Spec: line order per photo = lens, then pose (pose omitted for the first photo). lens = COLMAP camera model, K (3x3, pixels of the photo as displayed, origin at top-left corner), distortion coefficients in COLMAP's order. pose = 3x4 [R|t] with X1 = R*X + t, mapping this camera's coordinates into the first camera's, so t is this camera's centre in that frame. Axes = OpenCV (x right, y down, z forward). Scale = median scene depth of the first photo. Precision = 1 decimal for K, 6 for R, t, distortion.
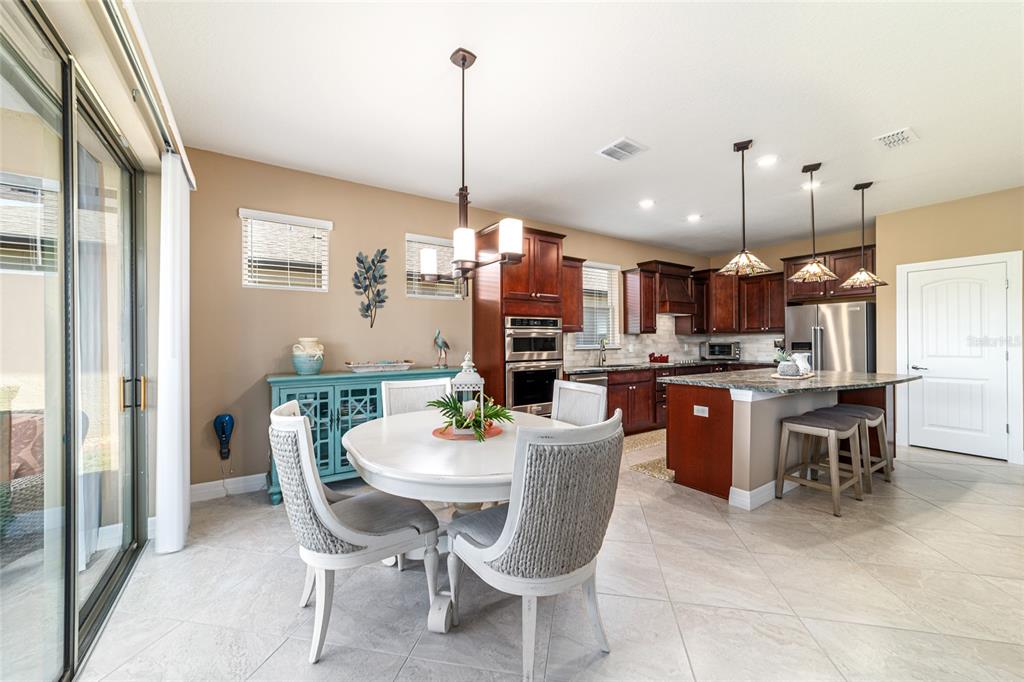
lens RADIAL K [[391.7, 0, 509.5], [0, 391.7, 342.0], [0, 0, 1]] dist [-0.020696, 0.008857]
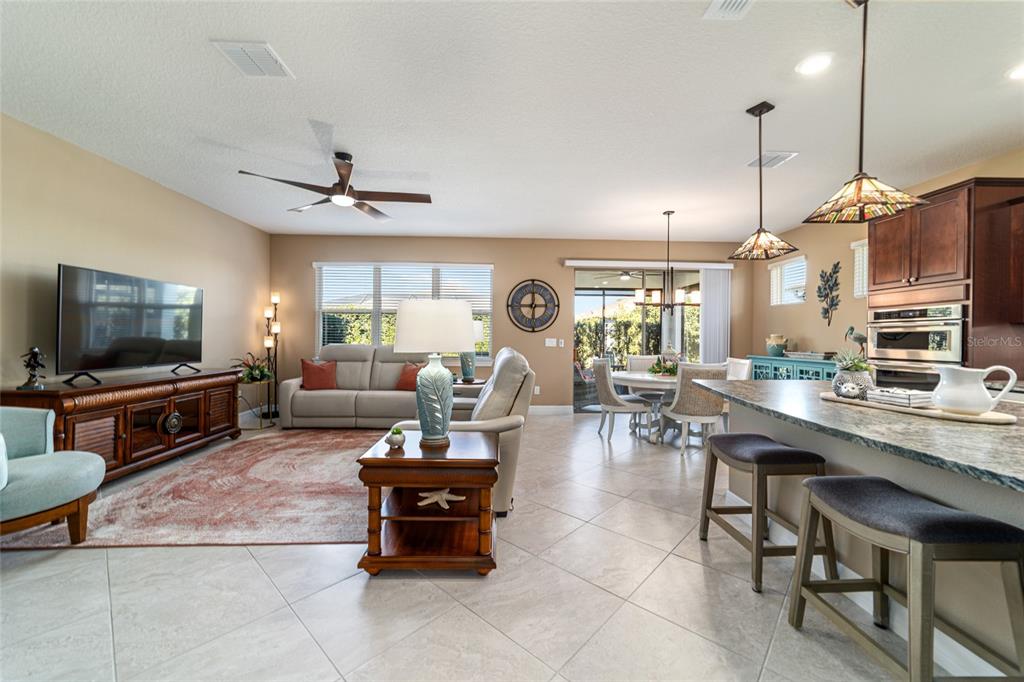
lens RADIAL K [[392.7, 0, 510.8], [0, 392.7, 338.4], [0, 0, 1]] dist [-0.019624, 0.008646]
pose [[-0.516645, 0.002642, -0.856195, 1.120488], [-0.008265, 0.999933, 0.008073, 0.001202], [0.856160, 0.011247, -0.516589, 0.668058]]
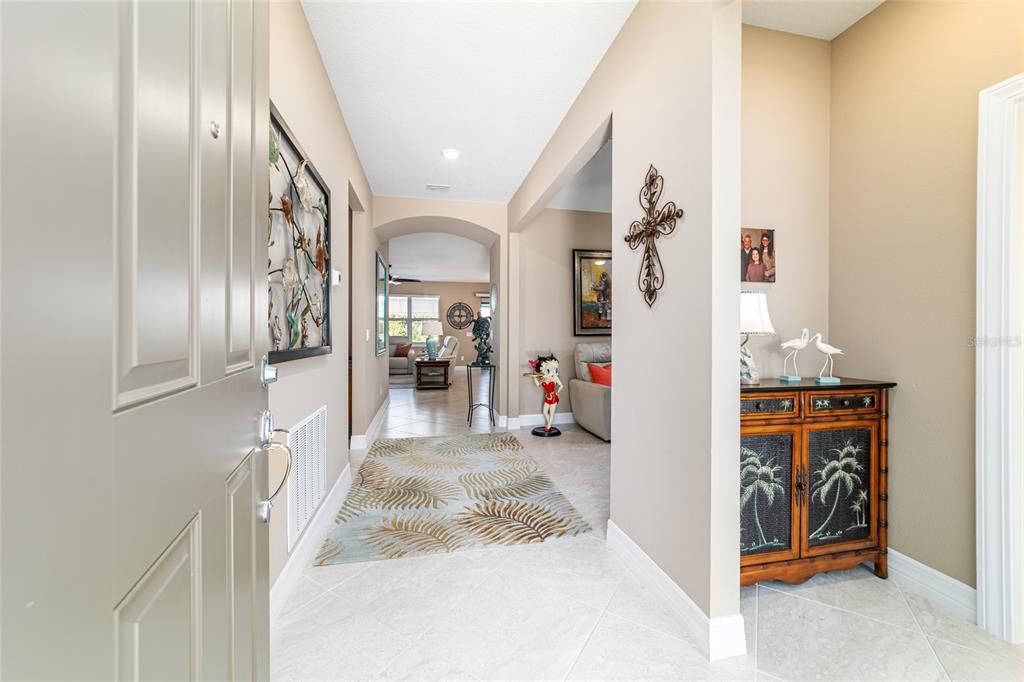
lens RADIAL K [[393.9, 0, 512.3], [0, 393.9, 334.8], [0, 0, 1]] dist [-0.019978, 0.008772]
pose [[-0.357093, 0.006311, -0.934047, 2.370504], [0.000304, 0.999978, 0.006641, 0.010334], [0.934069, 0.002088, -0.357087, 1.362054]]
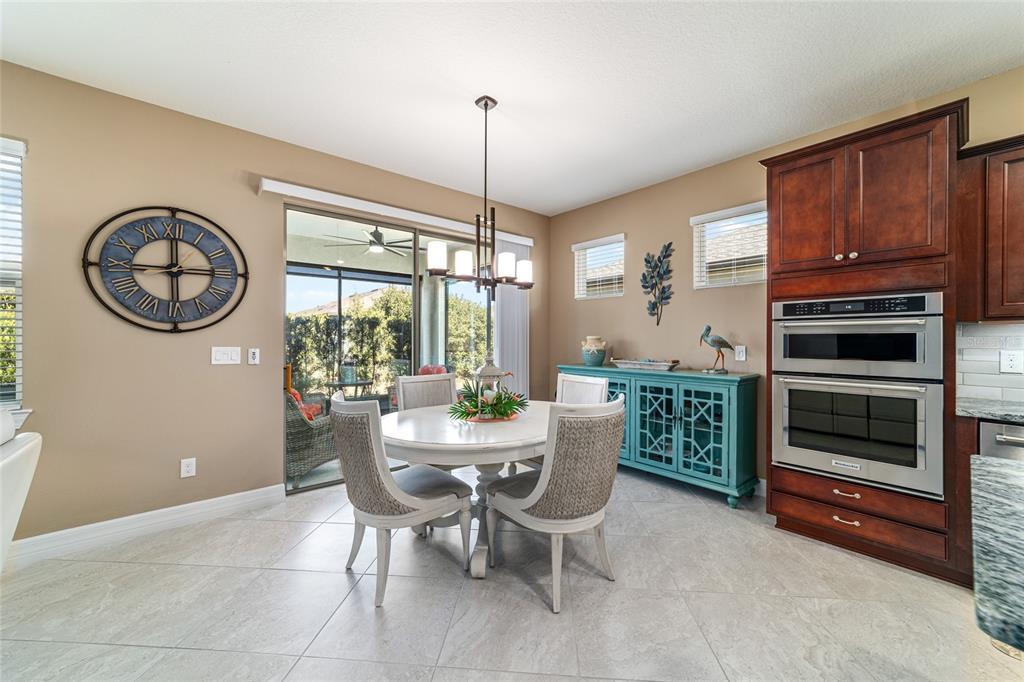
lens RADIAL K [[392.7, 0, 510.8], [0, 392.7, 338.4], [0, 0, 1]] dist [-0.019624, 0.008646]
pose [[0.118673, 0.004170, -0.992925, 0.517482], [-0.003595, 0.999986, 0.003770, -0.005850], [0.992927, 0.003122, 0.118686, 0.444604]]
